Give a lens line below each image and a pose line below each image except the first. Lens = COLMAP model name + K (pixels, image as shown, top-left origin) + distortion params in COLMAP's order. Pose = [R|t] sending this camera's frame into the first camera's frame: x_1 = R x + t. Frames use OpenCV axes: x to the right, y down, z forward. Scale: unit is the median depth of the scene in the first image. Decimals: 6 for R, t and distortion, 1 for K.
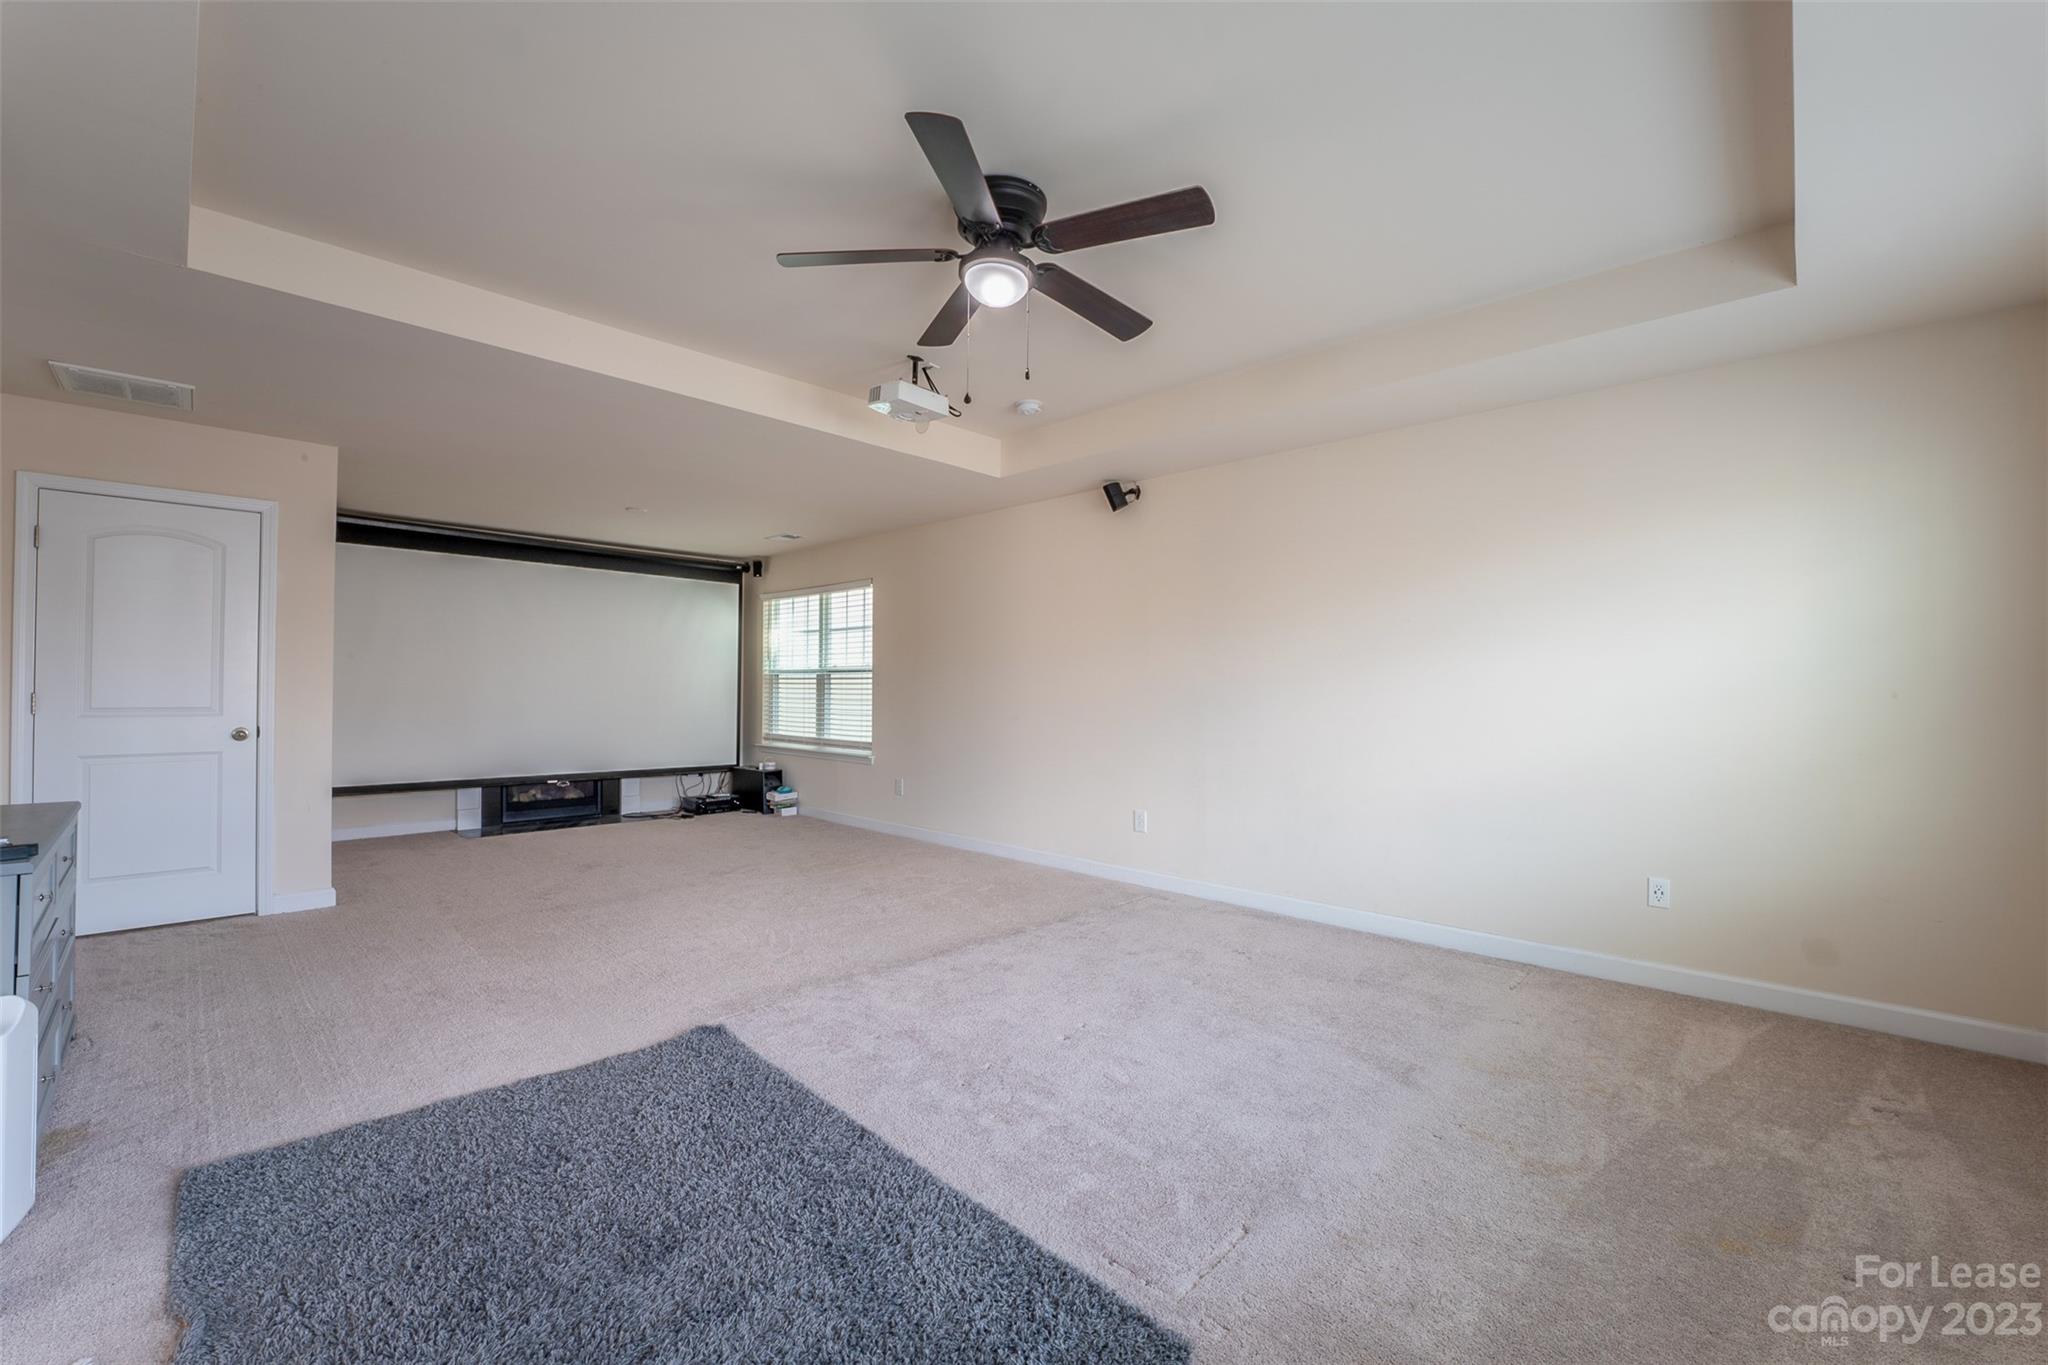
lens RADIAL K [[836.0, 0, 1024.0], [0, 836.0, 682.5], [0, 0, 1]] dist [-0.029628, 0.000025]
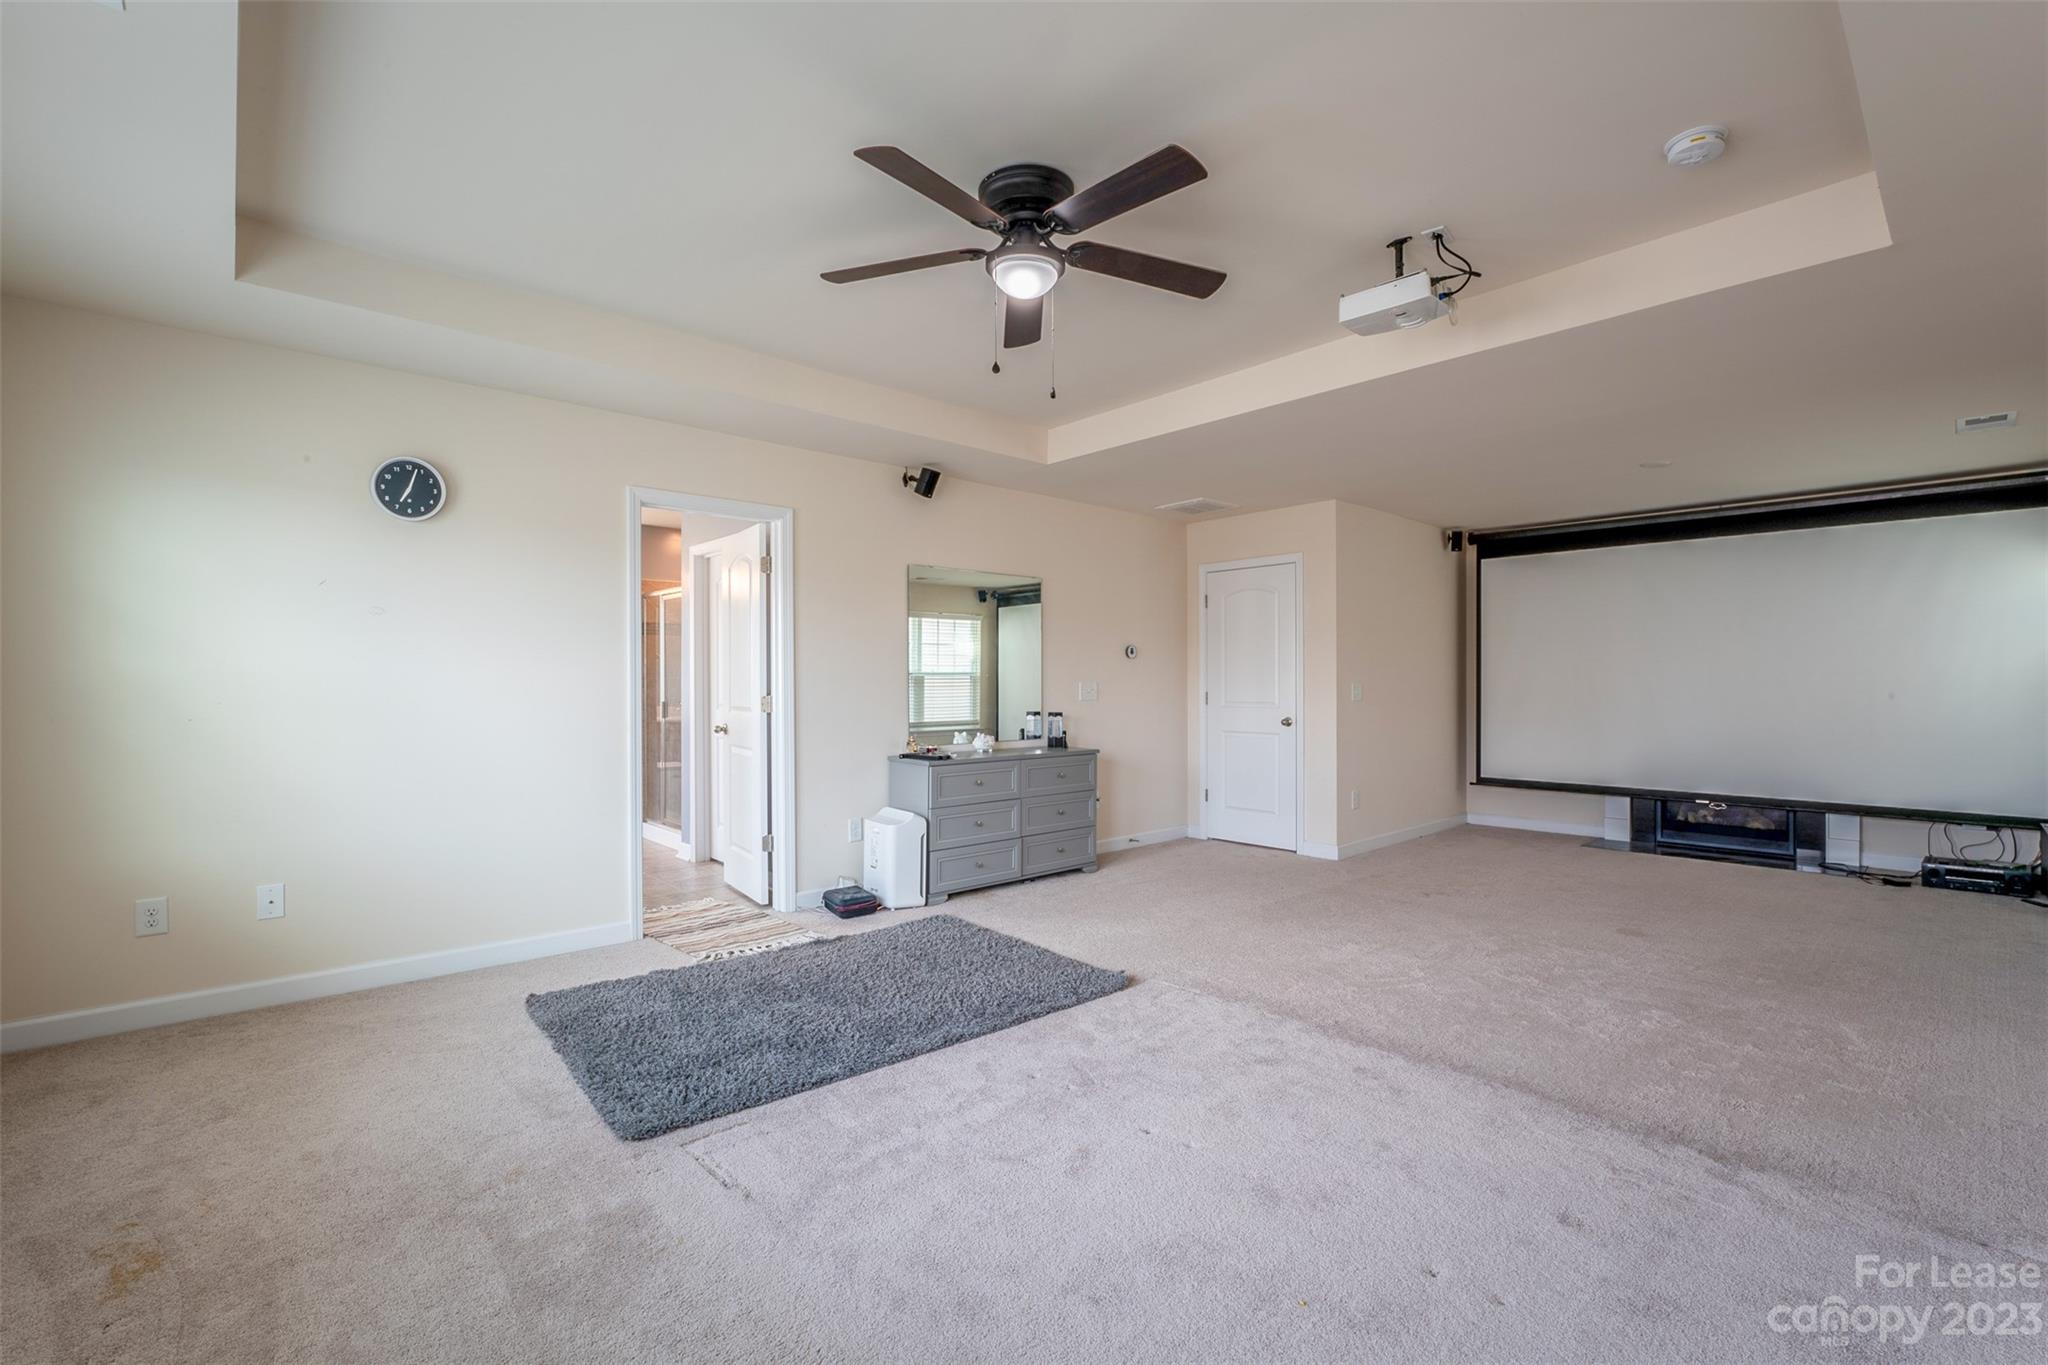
lens RADIAL K [[892.1, 0, 1024.0], [0, 892.1, 682.5], [0, 0, 1]] dist [-0.003320, -0.000043]
pose [[-0.061073, -0.008791, -0.998095, 0.377124], [0.007589, 0.999928, -0.009272, 0.003942], [0.998104, -0.008141, -0.061002, 0.392029]]
